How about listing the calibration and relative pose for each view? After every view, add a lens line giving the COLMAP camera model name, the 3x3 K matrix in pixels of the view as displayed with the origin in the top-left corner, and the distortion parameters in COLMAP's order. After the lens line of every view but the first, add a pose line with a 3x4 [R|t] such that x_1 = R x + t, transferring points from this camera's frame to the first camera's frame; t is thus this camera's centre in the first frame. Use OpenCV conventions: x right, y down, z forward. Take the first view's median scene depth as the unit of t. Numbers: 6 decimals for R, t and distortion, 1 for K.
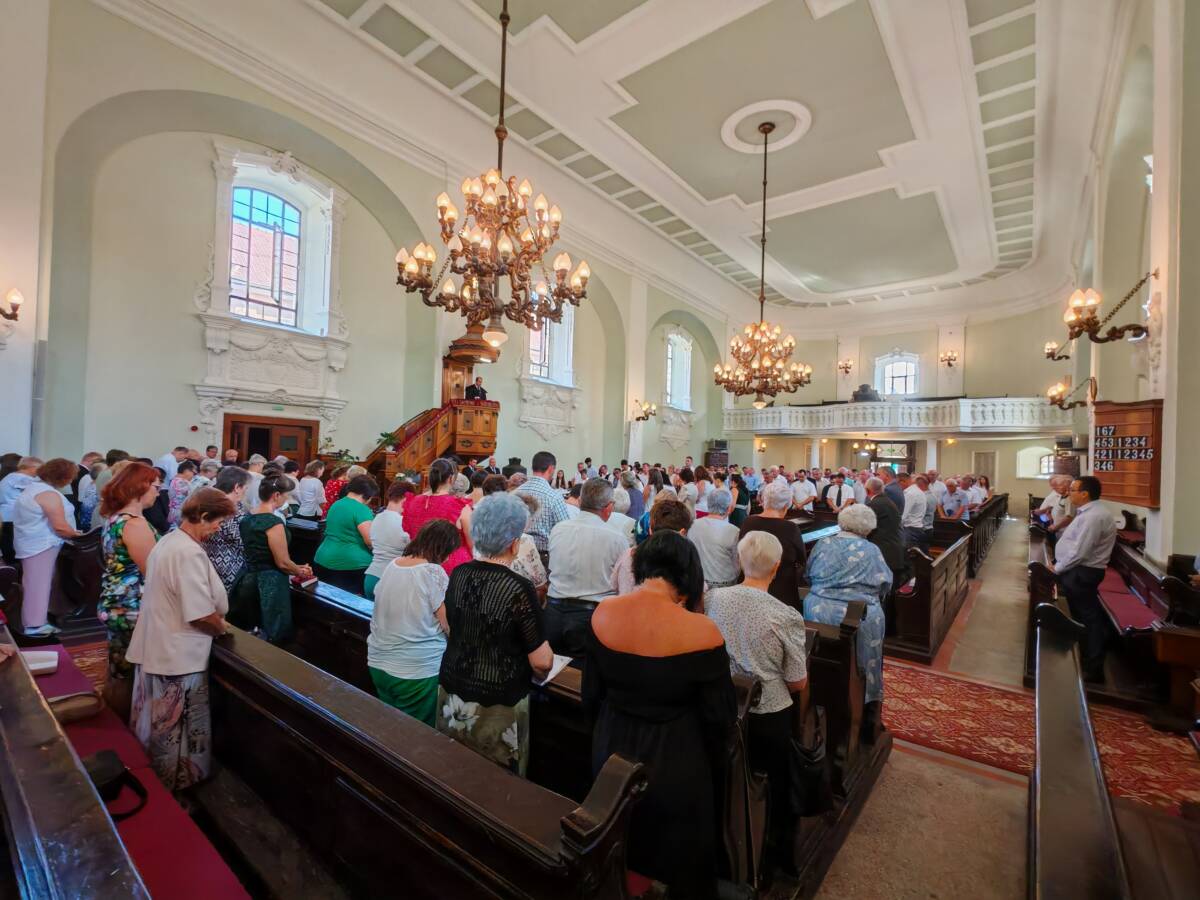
lens RADIAL K [[549.9, 0, 588.5], [0, 549.9, 453.3], [0, 0, 1]] dist [0.002927, 0.000552]
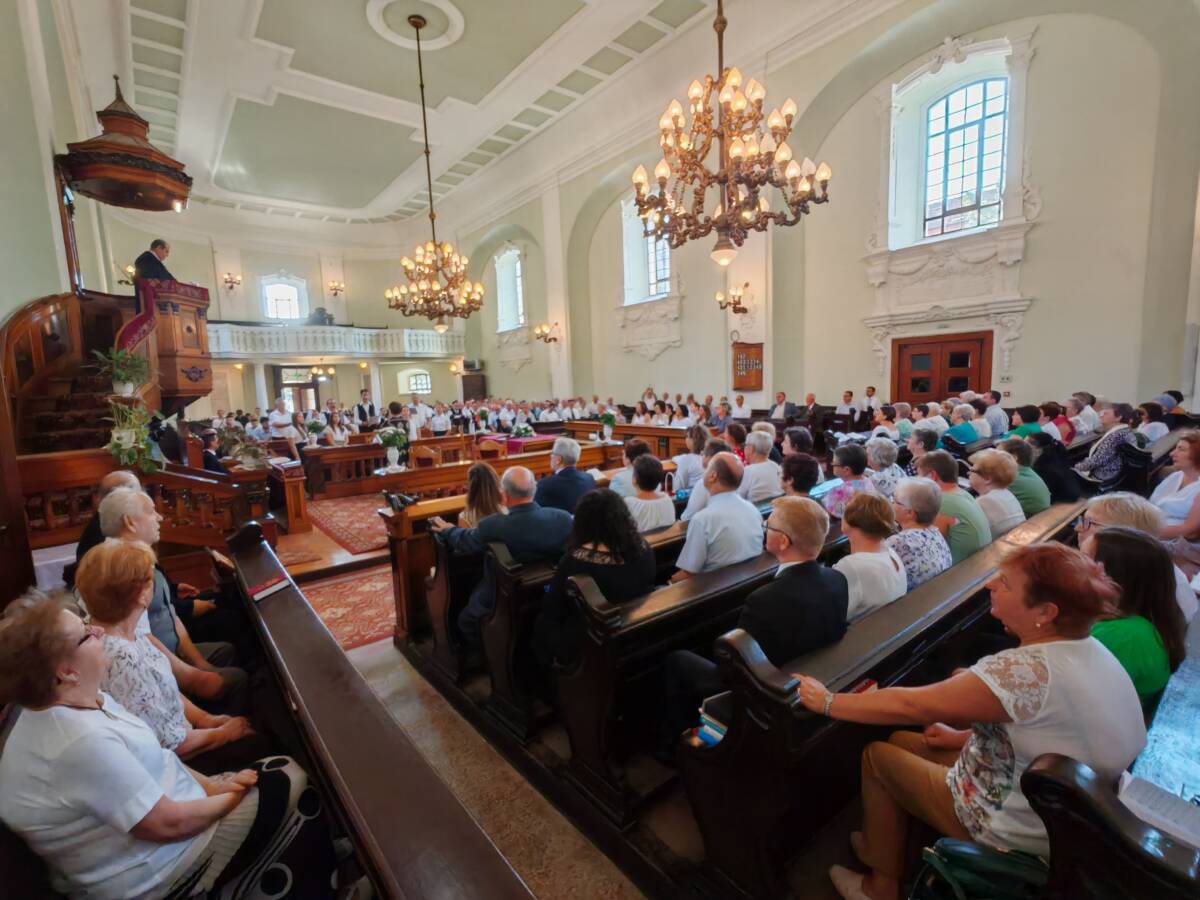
lens RADIAL K [[549.9, 0, 588.5], [0, 549.9, 453.3], [0, 0, 1]] dist [0.002927, 0.000552]
pose [[0.211091, -0.164928, 0.963452, -0.406969], [0.037498, 0.986303, 0.160624, -0.008774], [-0.976747, 0.002221, 0.214384, 0.338852]]
